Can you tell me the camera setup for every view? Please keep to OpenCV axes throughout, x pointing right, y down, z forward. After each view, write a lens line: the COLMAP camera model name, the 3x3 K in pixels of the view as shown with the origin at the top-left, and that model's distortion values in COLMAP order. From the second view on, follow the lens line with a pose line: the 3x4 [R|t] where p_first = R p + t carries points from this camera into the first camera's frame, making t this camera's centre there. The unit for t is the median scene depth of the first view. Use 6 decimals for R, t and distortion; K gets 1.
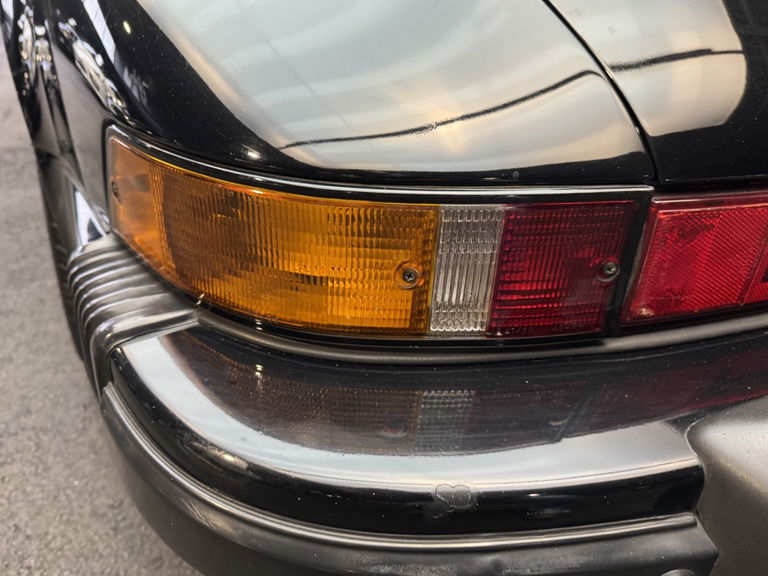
lens RADIAL K [[559.9, 0, 379.5], [0, 559.9, 292.6], [0, 0, 1]] dist [-0.006830, -0.009215]
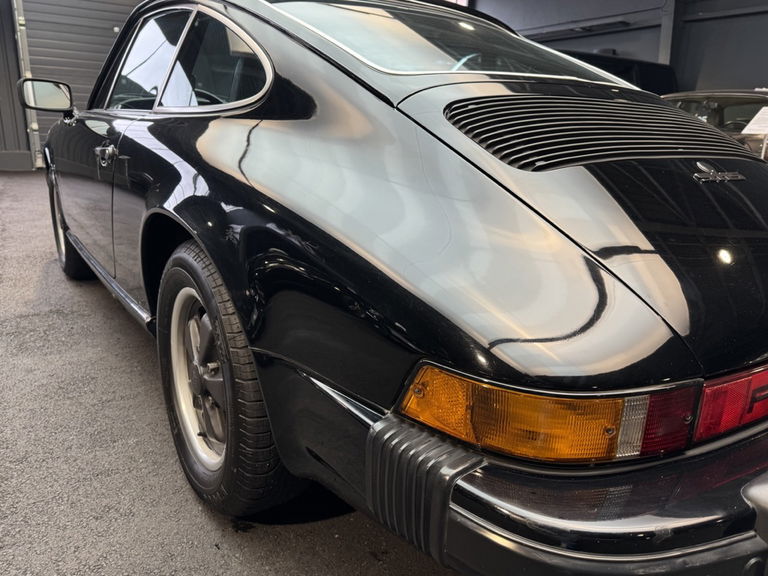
lens RADIAL K [[559.9, 0, 383.6], [0, 559.9, 284.9], [0, 0, 1]] dist [-0.006830, -0.009215]
pose [[0.987764, -0.053118, 0.146630, -1.037437], [0.084147, 0.973131, -0.214326, -0.178910], [-0.131305, 0.224042, 0.965694, -1.027062]]
